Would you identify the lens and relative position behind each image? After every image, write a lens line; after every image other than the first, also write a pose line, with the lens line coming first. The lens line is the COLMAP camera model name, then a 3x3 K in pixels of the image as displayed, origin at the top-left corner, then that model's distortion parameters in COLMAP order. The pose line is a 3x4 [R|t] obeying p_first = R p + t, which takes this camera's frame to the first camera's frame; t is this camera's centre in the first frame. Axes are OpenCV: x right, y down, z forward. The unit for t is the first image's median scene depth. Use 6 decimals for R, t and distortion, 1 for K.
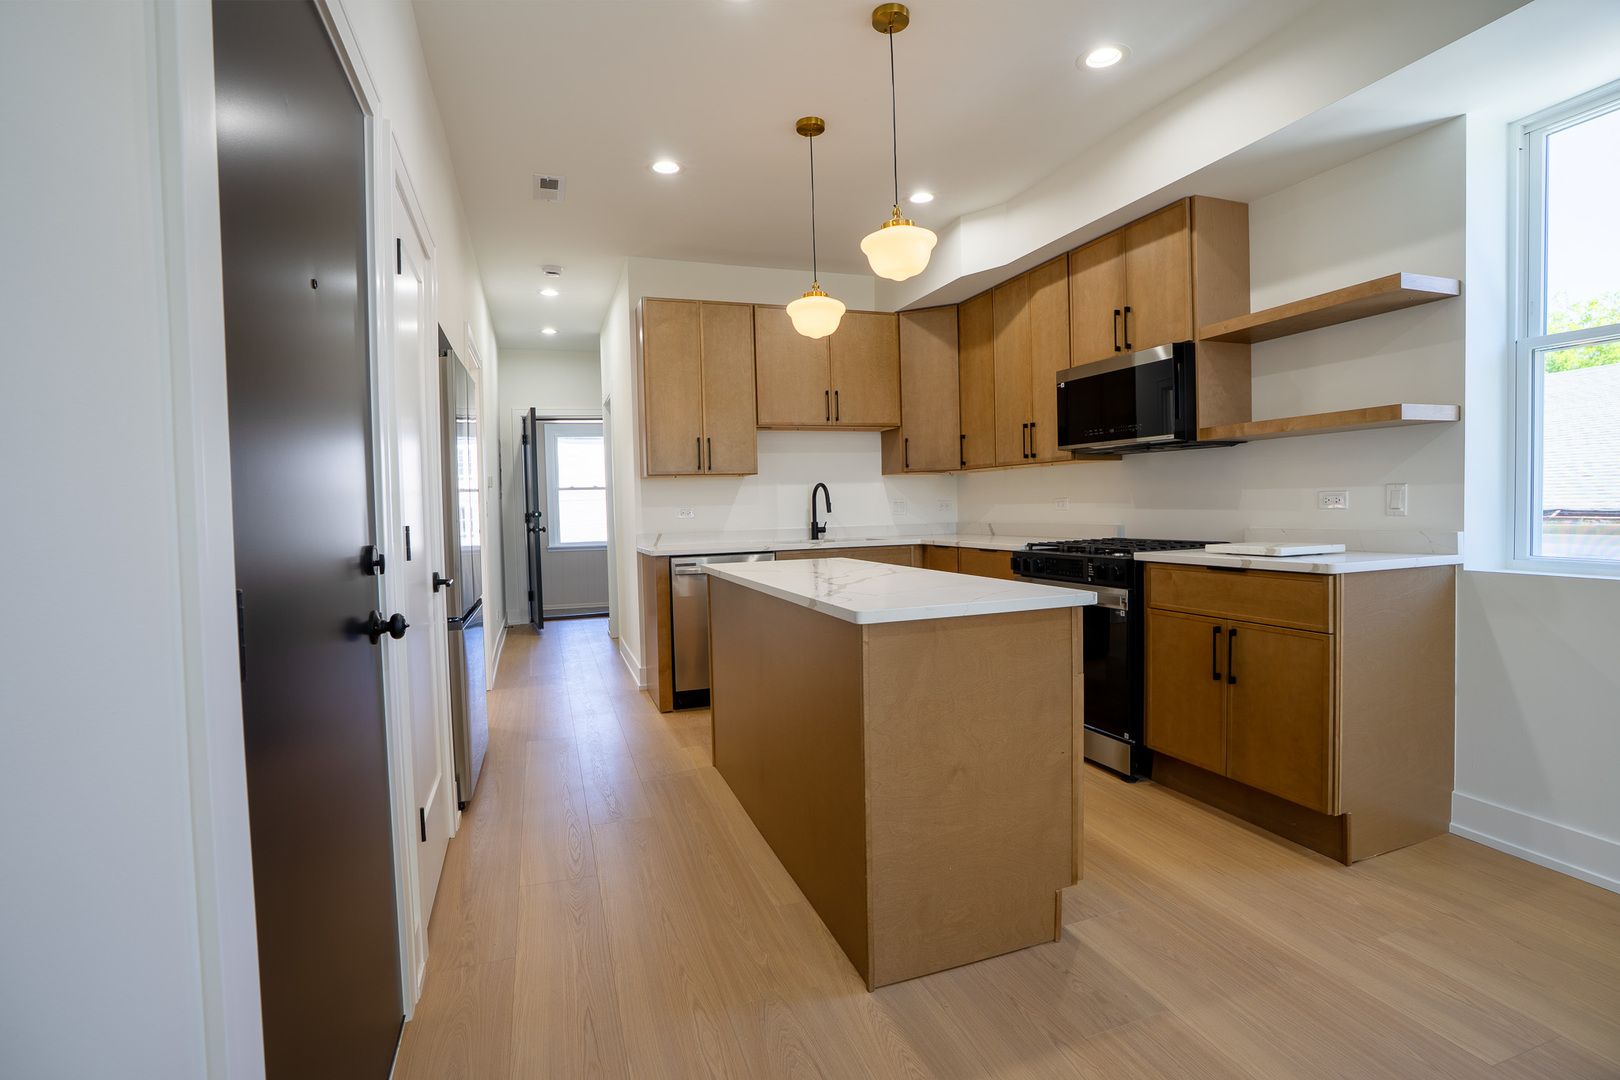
lens RADIAL K [[750.1, 0, 799.2], [0, 750.1, 534.2], [0, 0, 1]] dist [-0.053912, 0.018816]
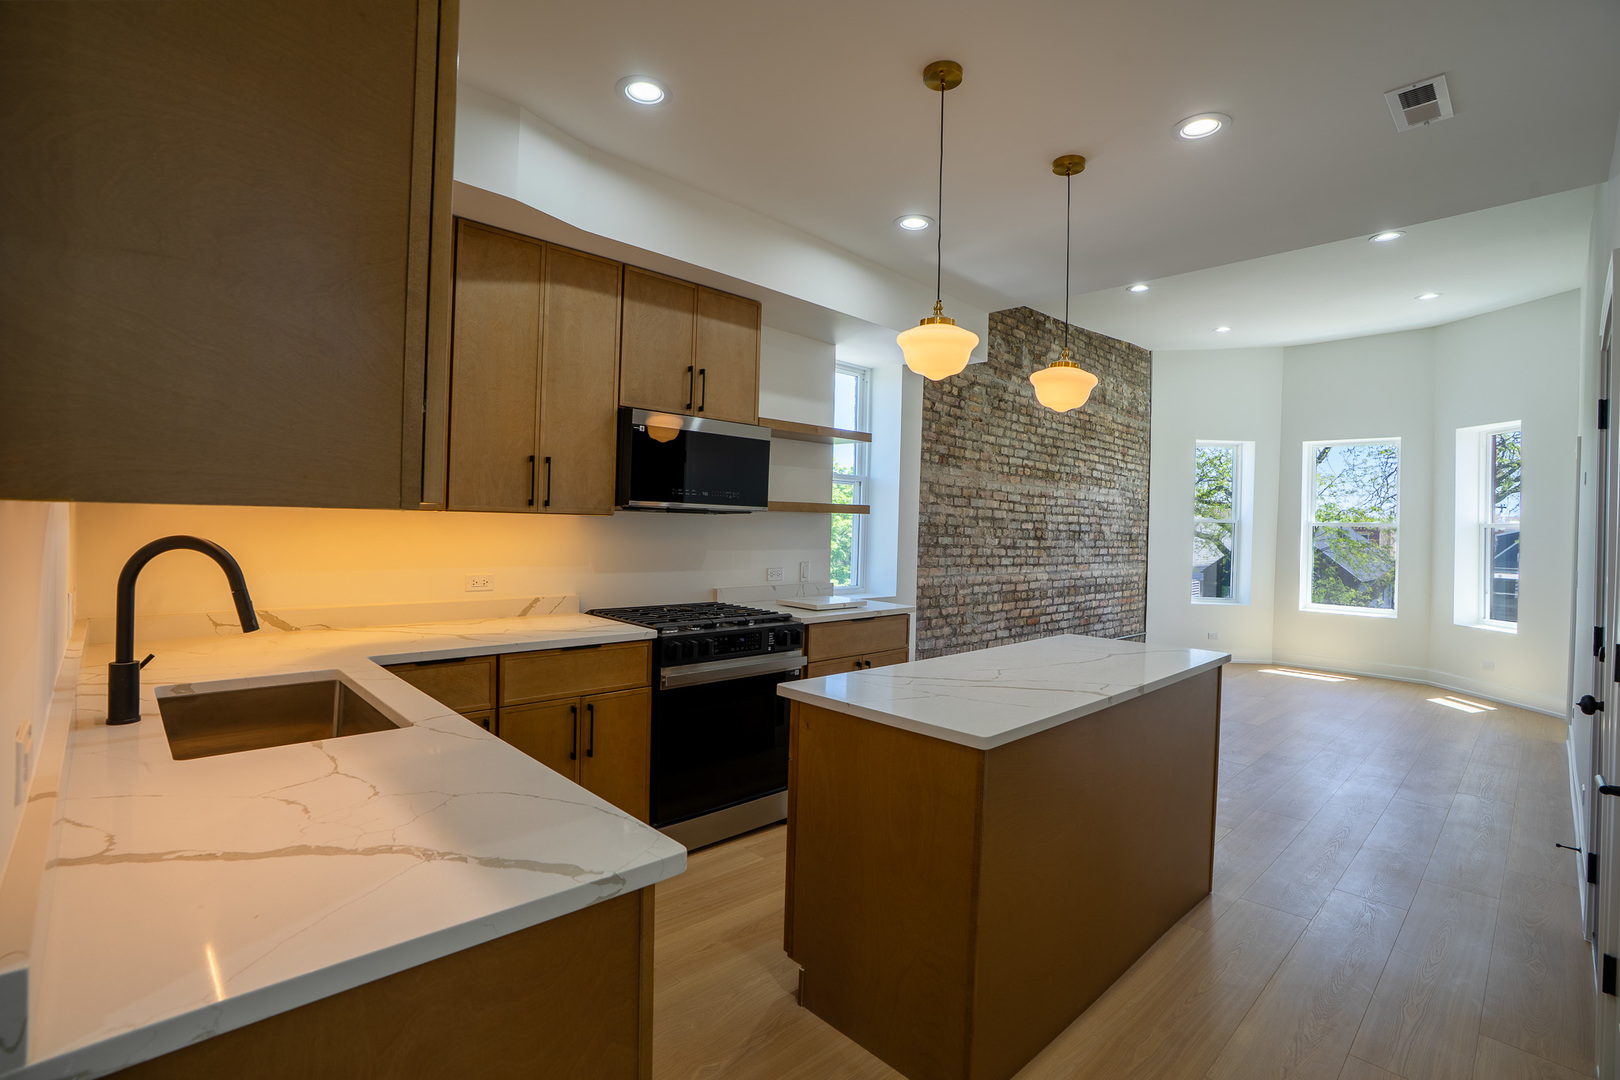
lens RADIAL K [[750.1, 0, 811.2], [0, 750.1, 539.4], [0, 0, 1]] dist [-0.053912, 0.018816]
pose [[-0.414455, -0.006237, 0.910049, -0.562032], [0.012384, 0.999845, 0.012492, -0.102344], [-0.909986, 0.016447, -0.414313, 1.399959]]
